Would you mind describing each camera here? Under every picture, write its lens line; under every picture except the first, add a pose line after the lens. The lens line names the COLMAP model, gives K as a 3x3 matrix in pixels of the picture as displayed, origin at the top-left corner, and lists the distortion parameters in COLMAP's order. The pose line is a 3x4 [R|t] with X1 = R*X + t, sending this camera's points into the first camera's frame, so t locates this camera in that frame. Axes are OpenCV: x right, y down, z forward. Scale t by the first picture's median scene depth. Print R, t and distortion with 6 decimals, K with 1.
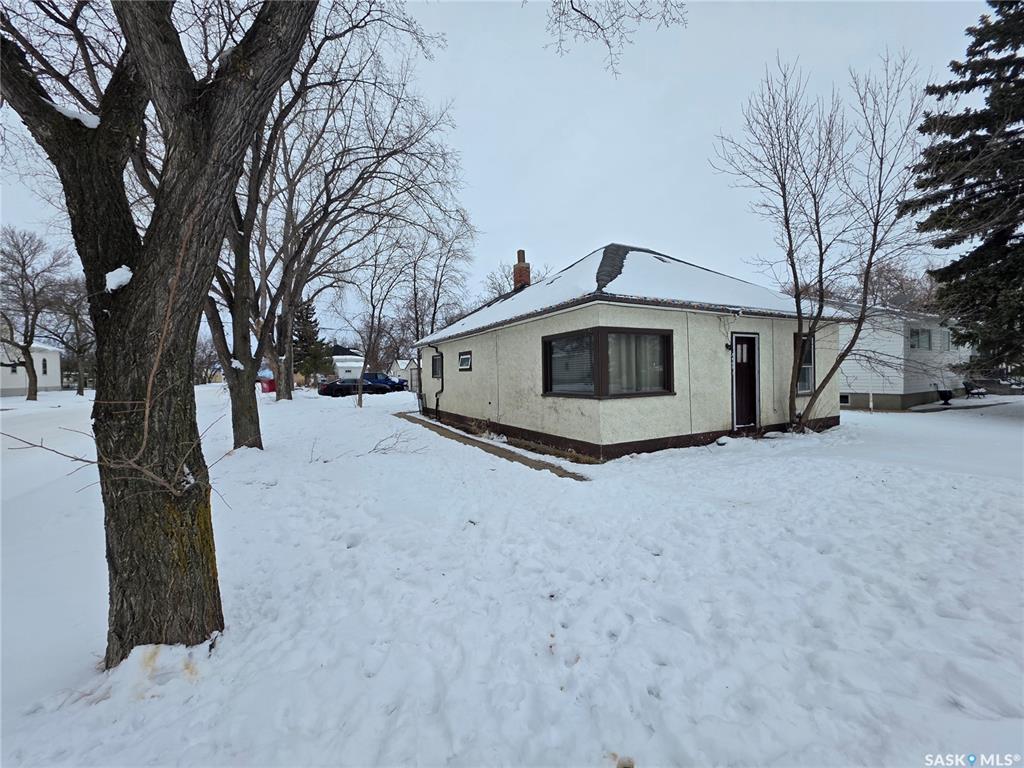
lens RADIAL K [[407.3, 0, 507.6], [0, 407.3, 381.5], [0, 0, 1]] dist [-0.000966, 0.001547]
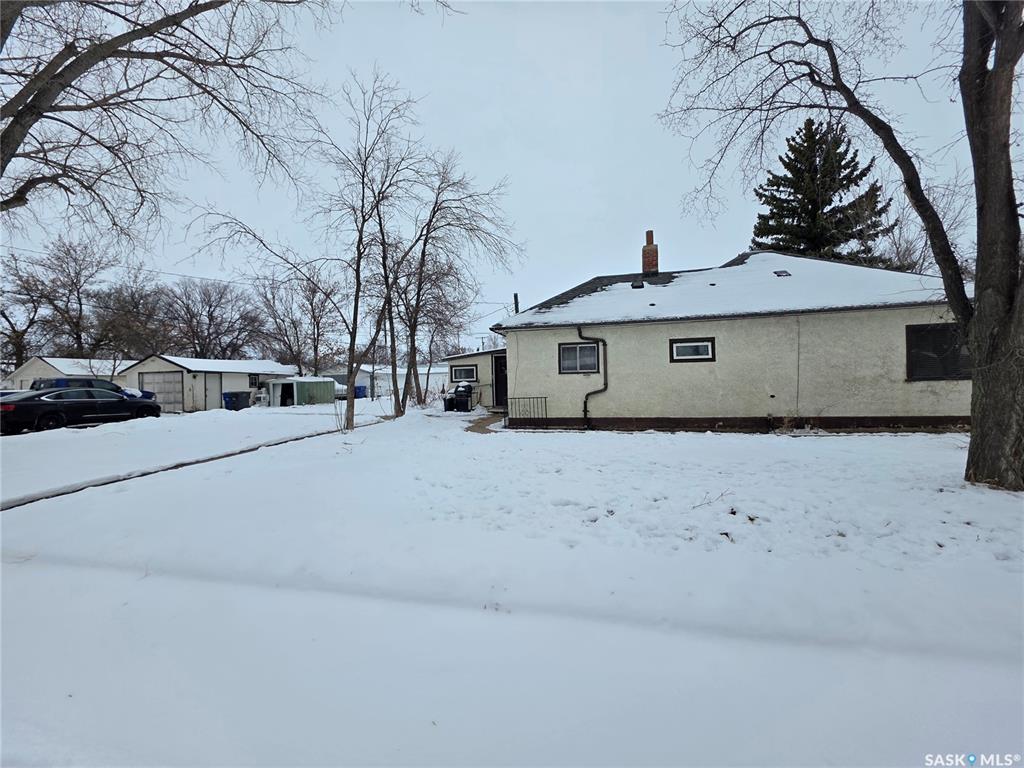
lens RADIAL K [[407.3, 0, 511.1], [0, 407.3, 392.1], [0, 0, 1]] dist [-0.000966, 0.001547]
pose [[0.652948, -0.020722, 0.757120, -1.378379], [0.027648, 0.999612, 0.003515, 0.031047], [-0.756898, 0.018638, 0.653267, 1.077863]]
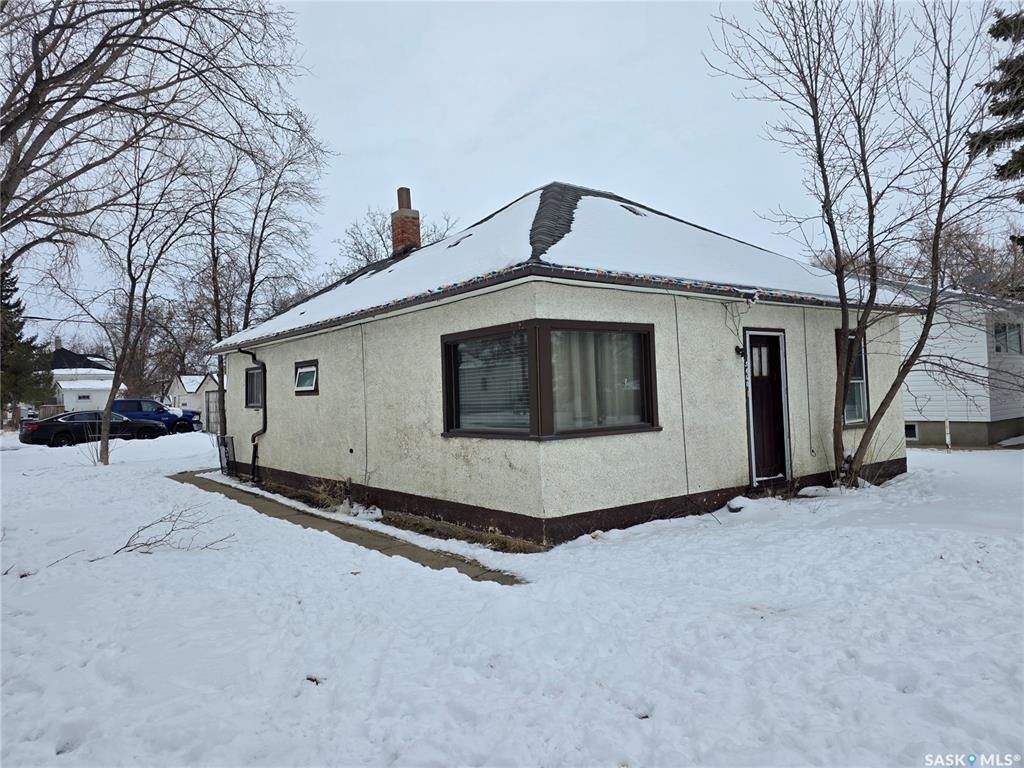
lens RADIAL K [[687.4, 0, 492.9], [0, 687.4, 376.2], [0, 0, 1]] dist [0.056249, -0.046309]
pose [[0.987669, -0.008289, 0.156335, 0.002889], [0.015937, 0.998733, -0.047728, -0.002671], [-0.155741, 0.049631, 0.986550, 0.015809]]
